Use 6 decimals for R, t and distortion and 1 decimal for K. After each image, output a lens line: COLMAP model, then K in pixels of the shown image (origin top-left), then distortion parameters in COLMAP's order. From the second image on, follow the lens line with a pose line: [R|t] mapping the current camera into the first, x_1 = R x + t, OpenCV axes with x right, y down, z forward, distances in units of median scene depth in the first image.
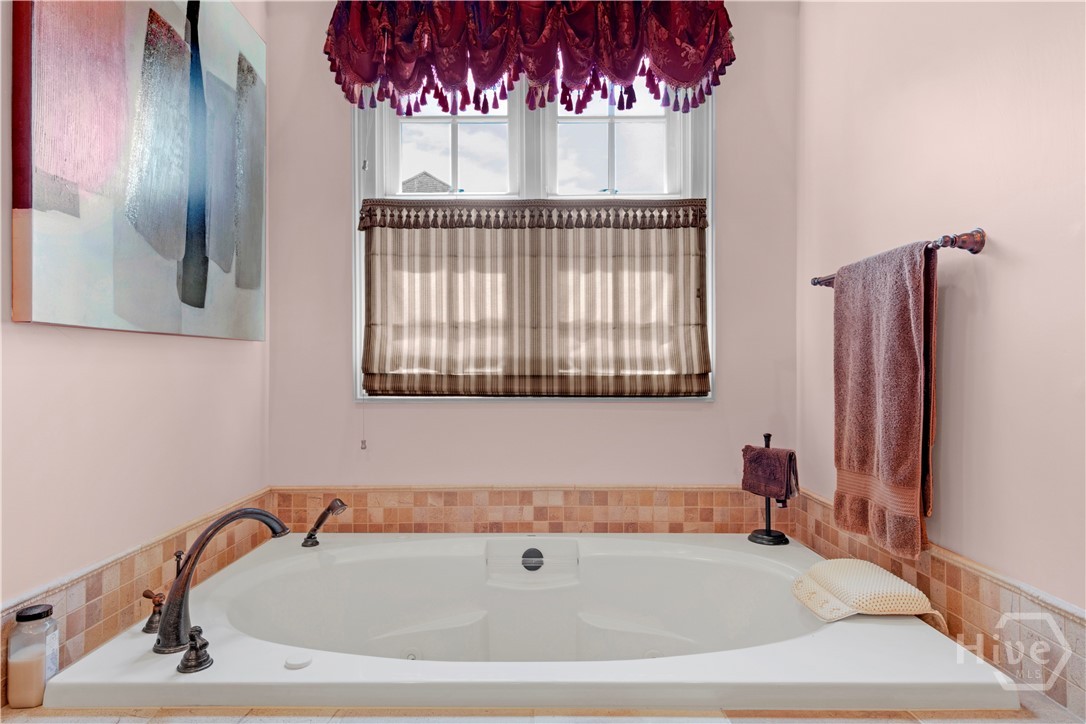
lens RADIAL K [[636.1, 0, 542.6], [0, 636.1, 373.7], [0, 0, 1]] dist [0.015958, -0.001604]
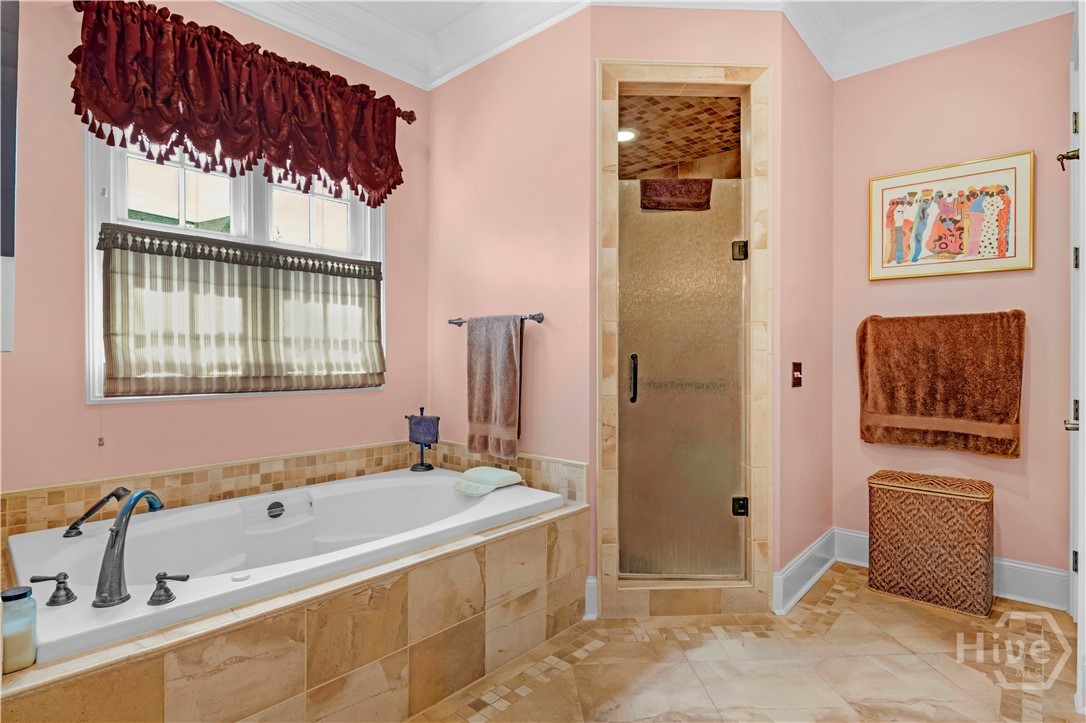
lens RADIAL K [[556.3, 0, 537.9], [0, 556.3, 356.8], [0, 0, 1]] dist [0.001298, -0.021357]
pose [[0.680808, -0.001029, 0.732461, -0.487759], [0.000557, 0.999999, 0.000886, -0.039444], [-0.732461, -0.000195, 0.680809, -0.227244]]
